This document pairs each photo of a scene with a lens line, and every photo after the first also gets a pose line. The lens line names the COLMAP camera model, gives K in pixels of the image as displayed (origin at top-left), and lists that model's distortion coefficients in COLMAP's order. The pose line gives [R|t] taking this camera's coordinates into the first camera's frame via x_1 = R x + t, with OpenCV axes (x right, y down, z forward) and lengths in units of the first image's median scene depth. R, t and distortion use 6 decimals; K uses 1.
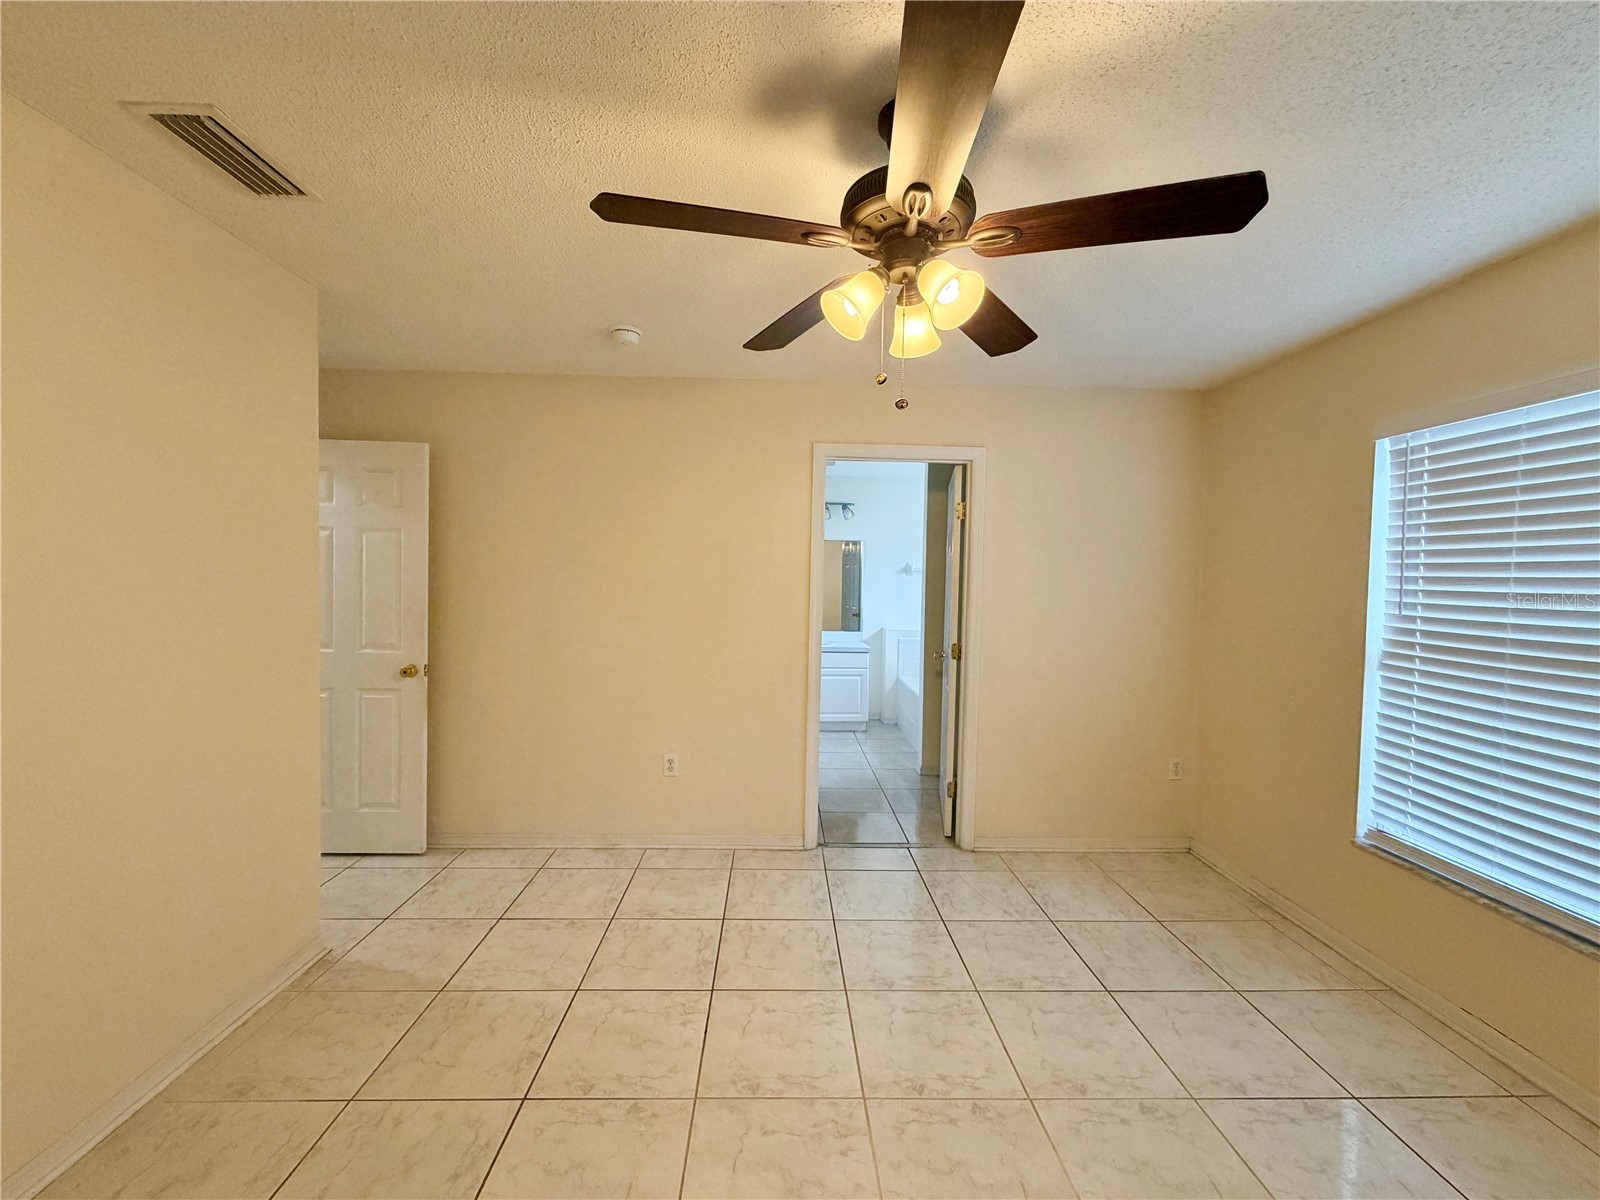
lens RADIAL K [[638.0, 0, 794.9], [0, 638.0, 599.3], [0, 0, 1]] dist [-0.000152, -0.000225]
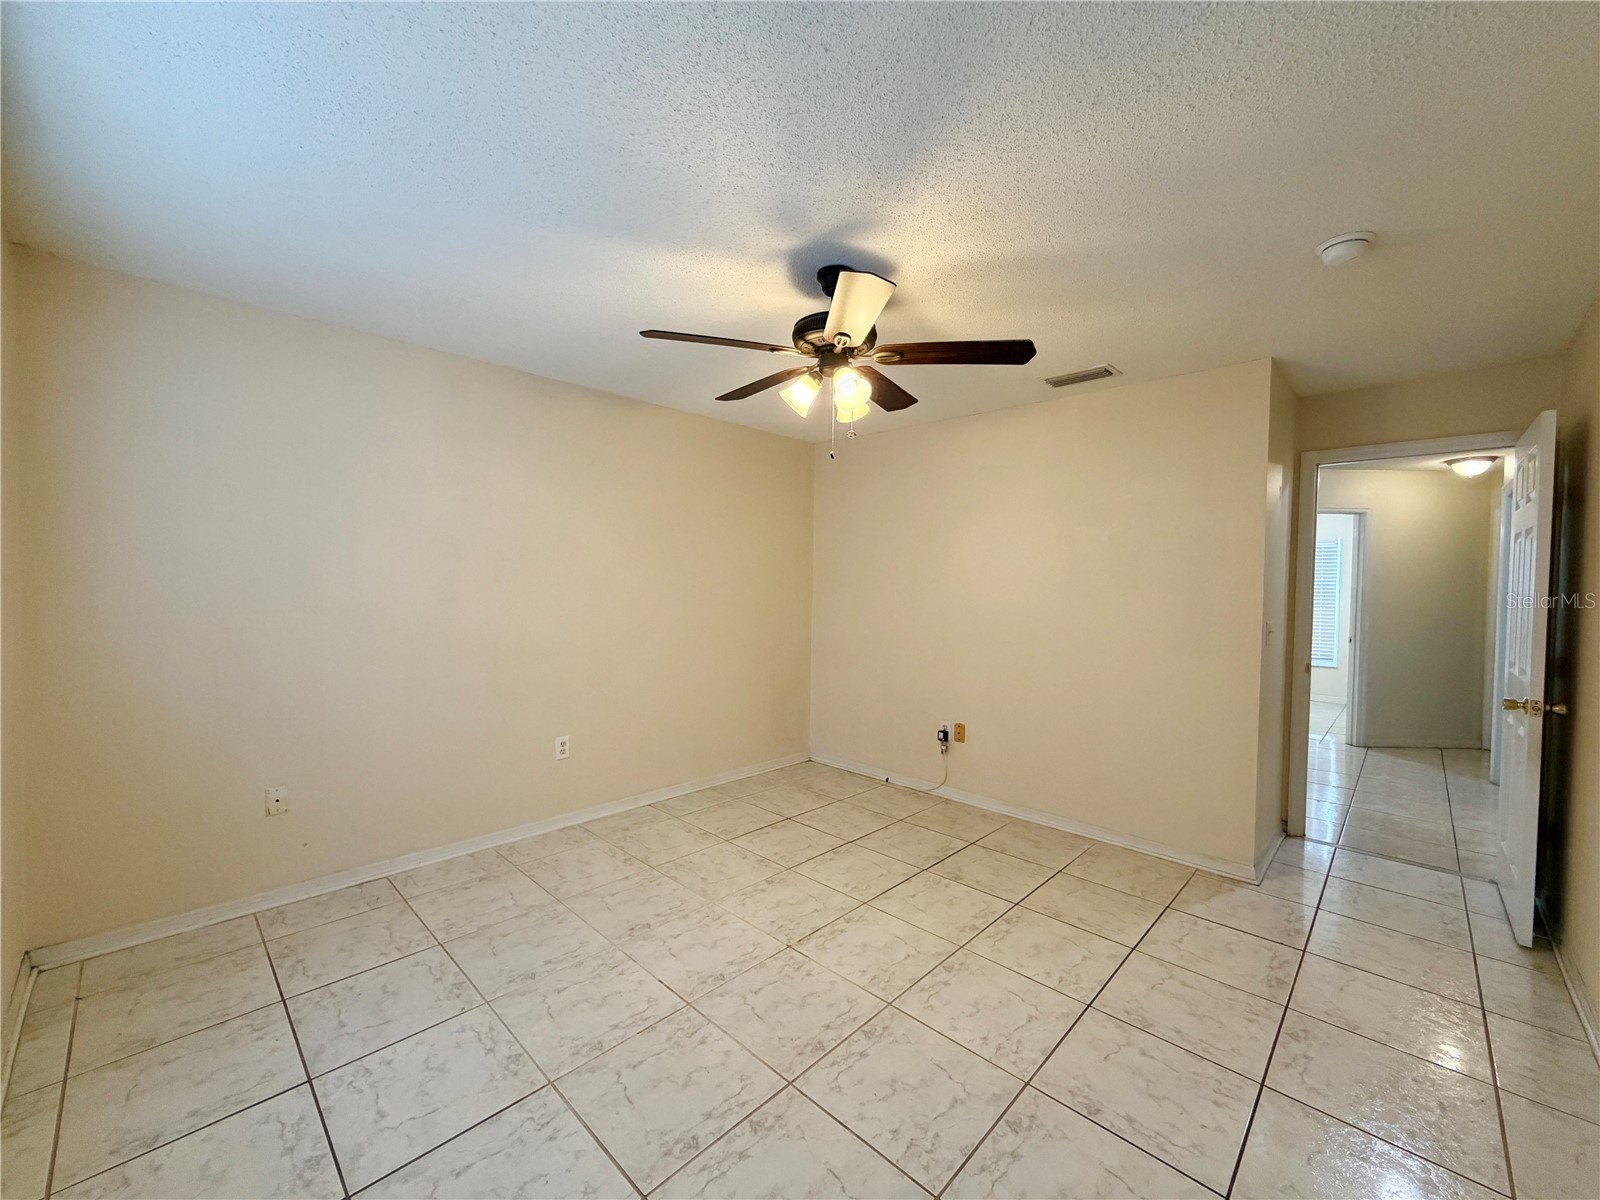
lens RADIAL K [[638.0, 0, 794.9], [0, 638.0, 599.3], [0, 0, 1]] dist [-0.000152, -0.000225]
pose [[-0.715724, -0.013600, -0.698251, 0.825238], [-0.050789, 0.998177, 0.032619, 0.001248], [0.696534, 0.058810, -0.715110, 1.289466]]
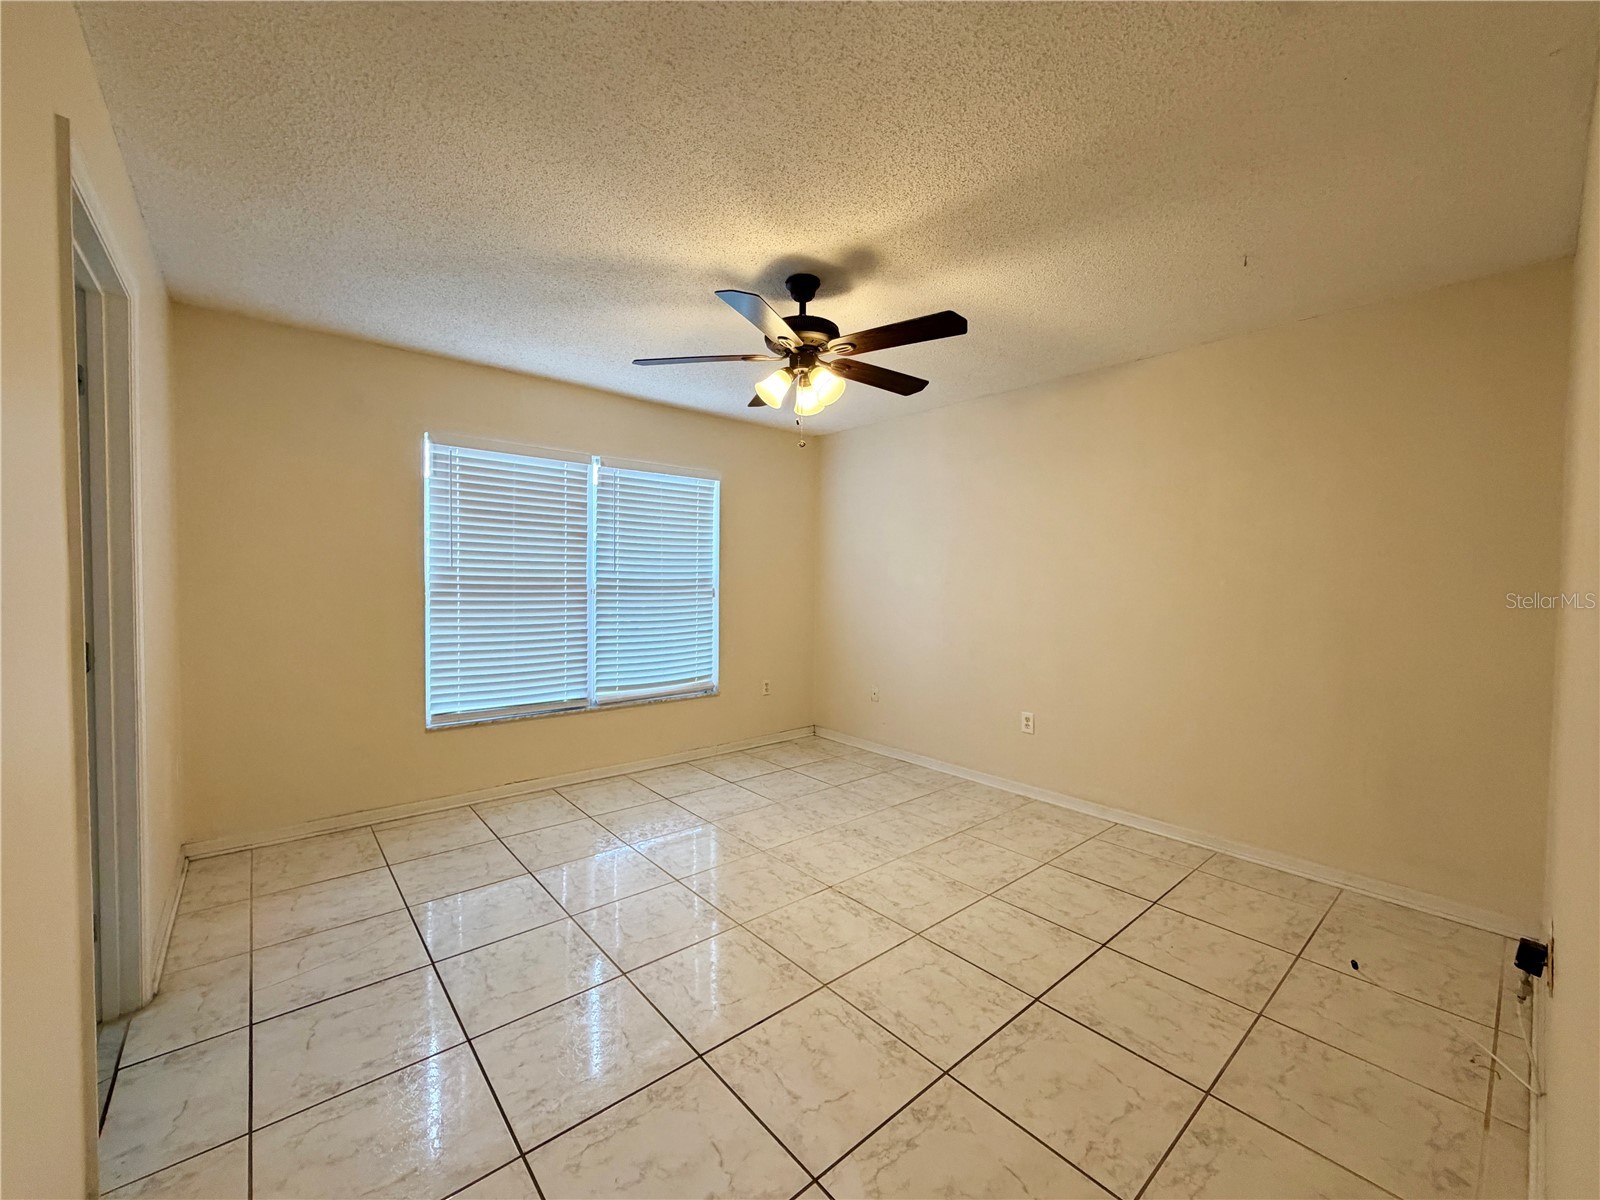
lens RADIAL K [[638.0, 0, 794.9], [0, 638.0, 599.3], [0, 0, 1]] dist [-0.000152, -0.000225]
pose [[-0.627021, -0.052933, 0.777202, -0.752316], [0.001213, 0.997621, 0.068924, -0.000714], [-0.779001, 0.044160, -0.625465, 1.324943]]
